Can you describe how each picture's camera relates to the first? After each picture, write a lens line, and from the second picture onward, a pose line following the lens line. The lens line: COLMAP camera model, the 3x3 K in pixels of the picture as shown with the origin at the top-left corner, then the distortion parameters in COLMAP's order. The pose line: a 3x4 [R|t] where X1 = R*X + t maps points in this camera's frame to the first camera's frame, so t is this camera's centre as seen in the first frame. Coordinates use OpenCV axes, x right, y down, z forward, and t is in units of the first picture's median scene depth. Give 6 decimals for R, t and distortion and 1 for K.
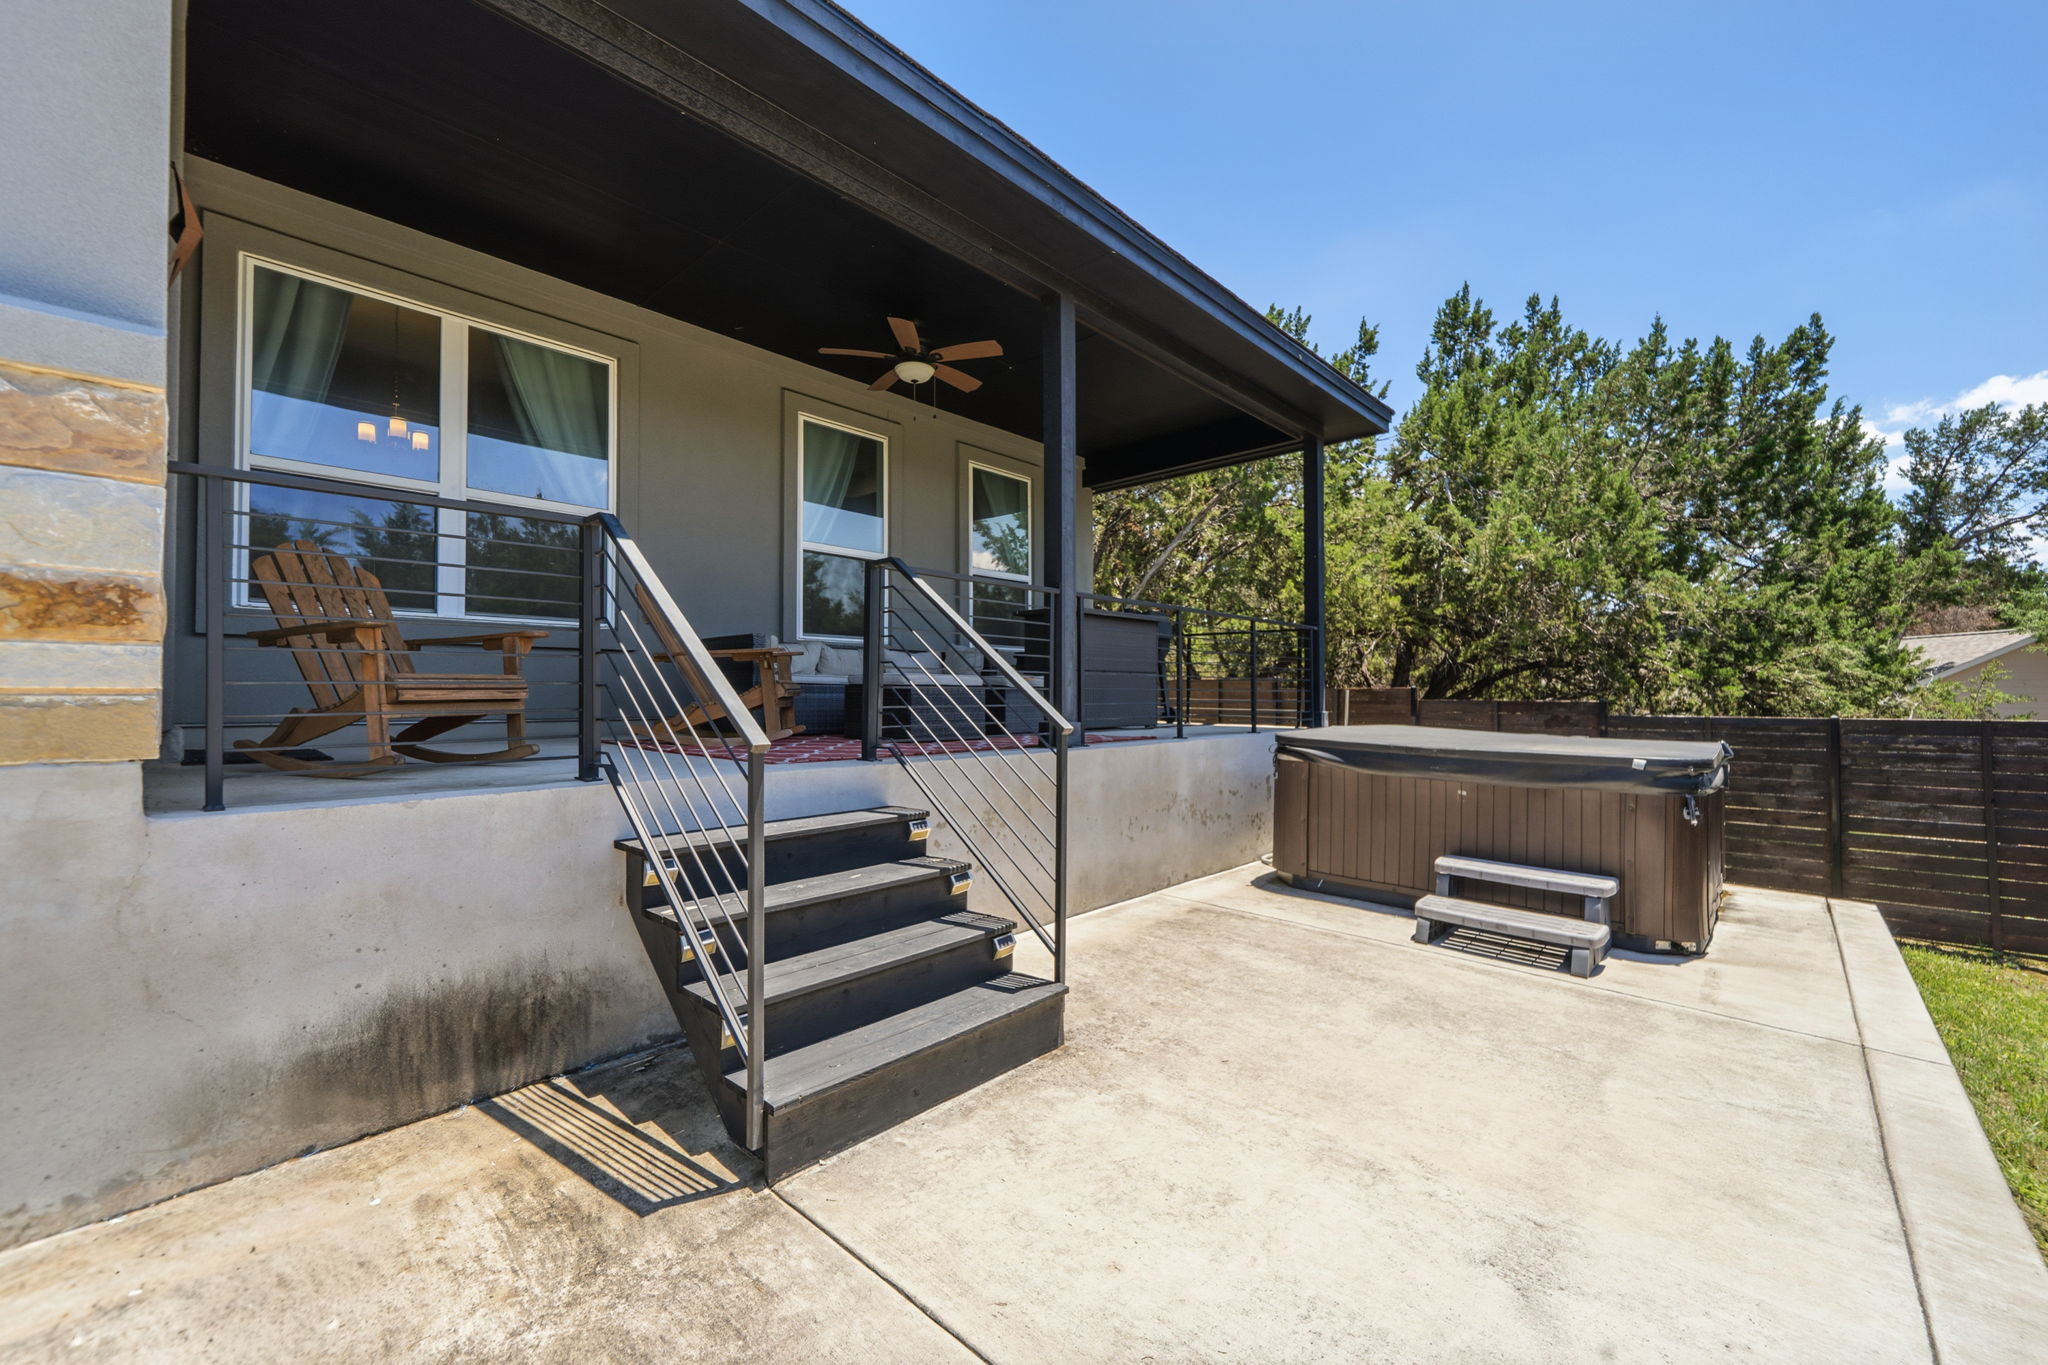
lens RADIAL K [[815.5, 0, 1025.5], [0, 815.5, 696.7], [0, 0, 1]] dist [-0.000684, -0.000227]
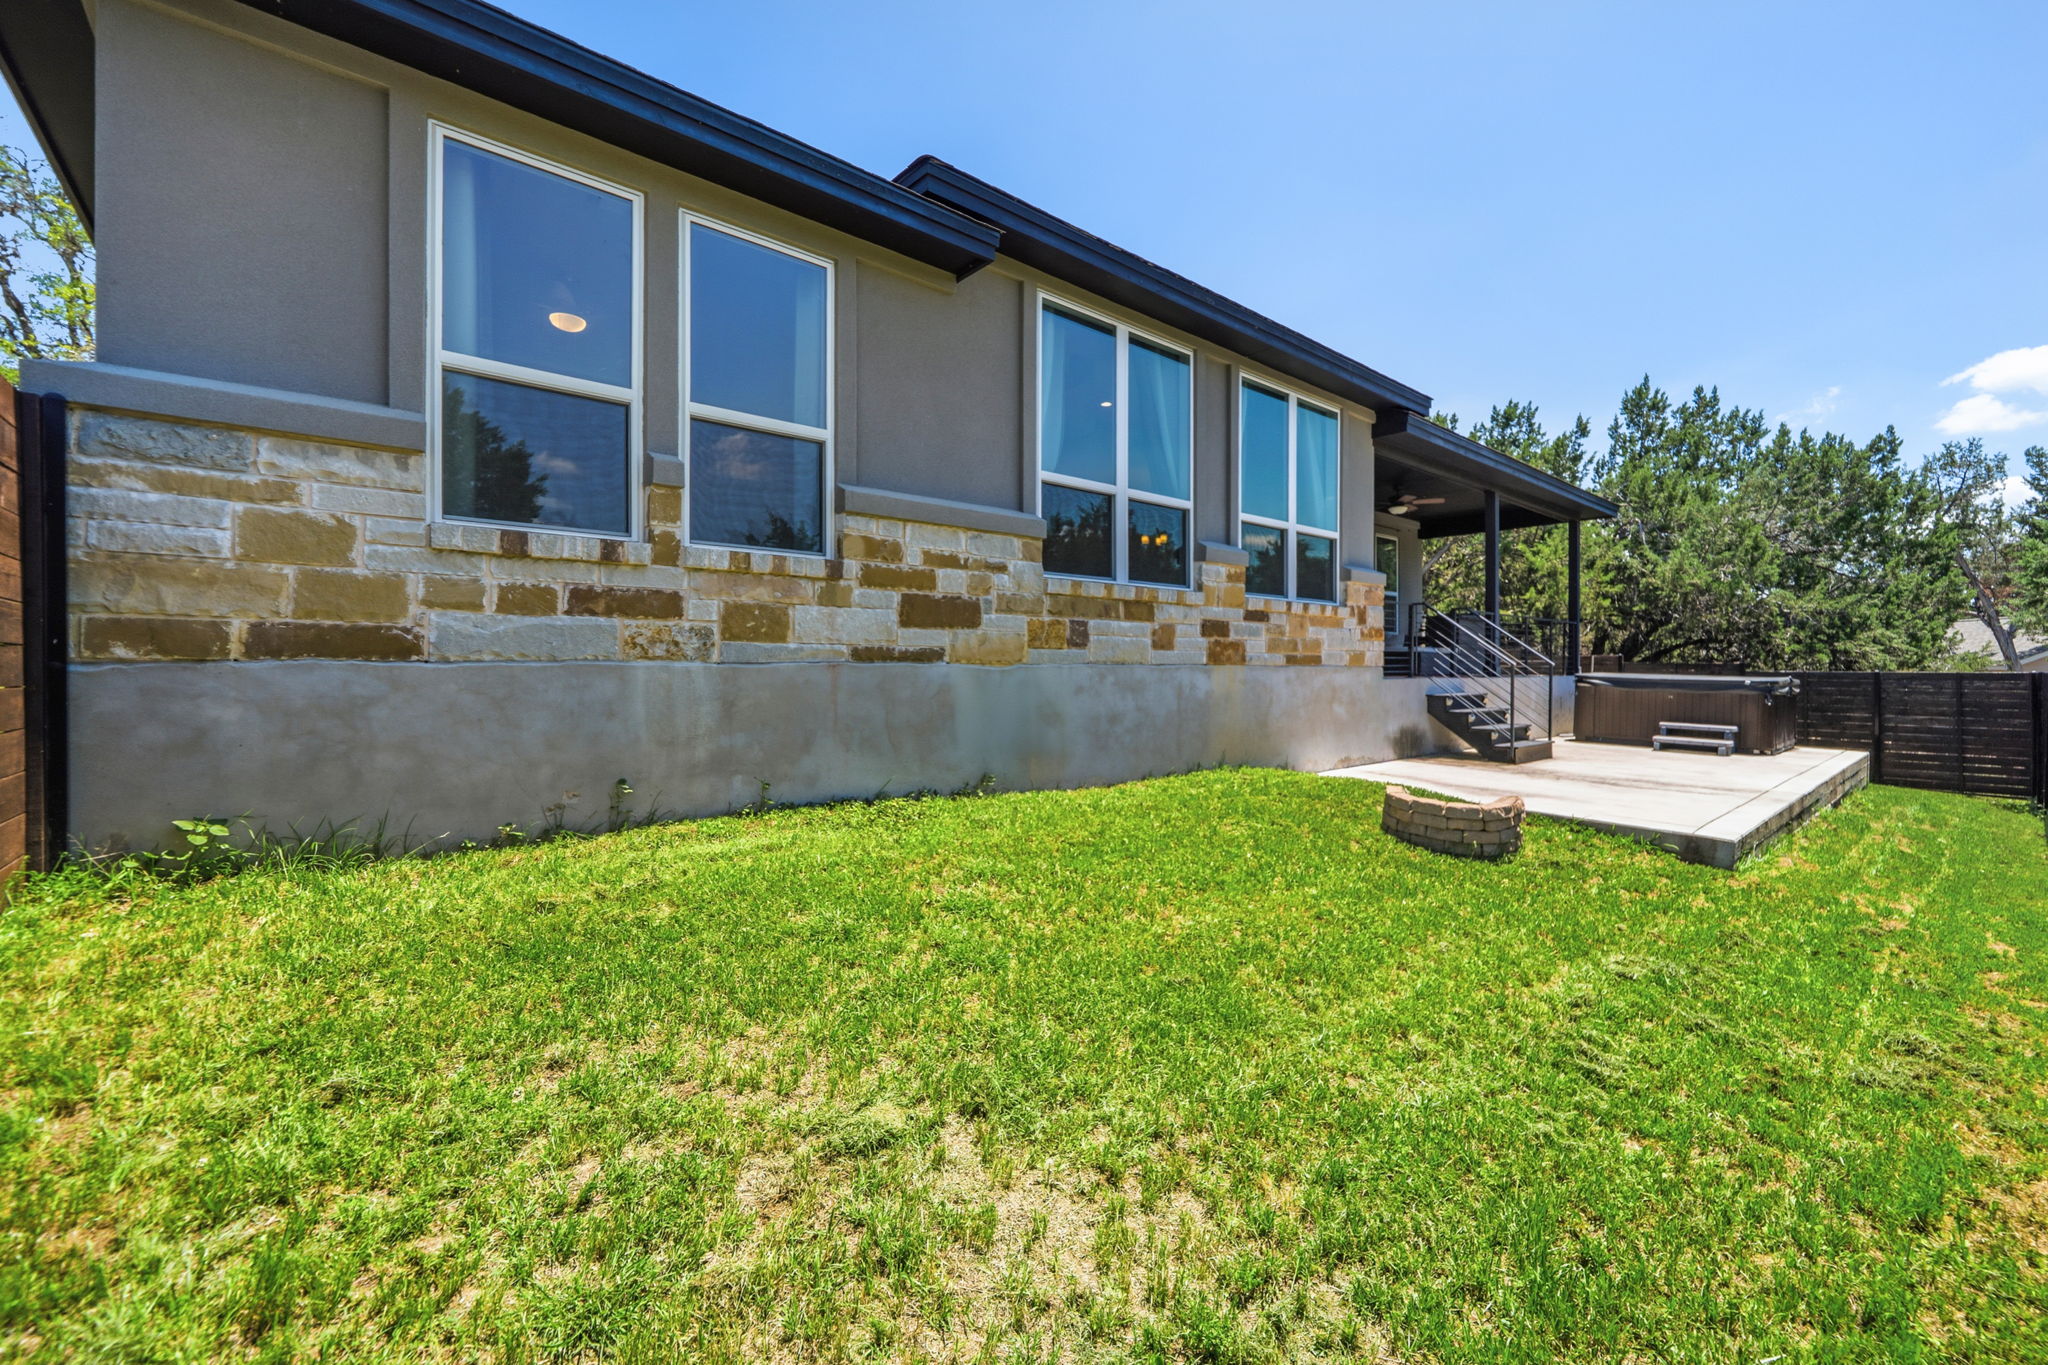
lens RADIAL K [[825.8, 0, 1034.1], [0, 825.8, 673.9], [0, 0, 1]] dist [0.001498, 0.000615]
pose [[0.994088, 0.006385, -0.108394, -0.544412], [-0.005447, 0.999945, 0.008945, 0.018998], [0.108445, -0.008301, 0.994068, -0.830751]]
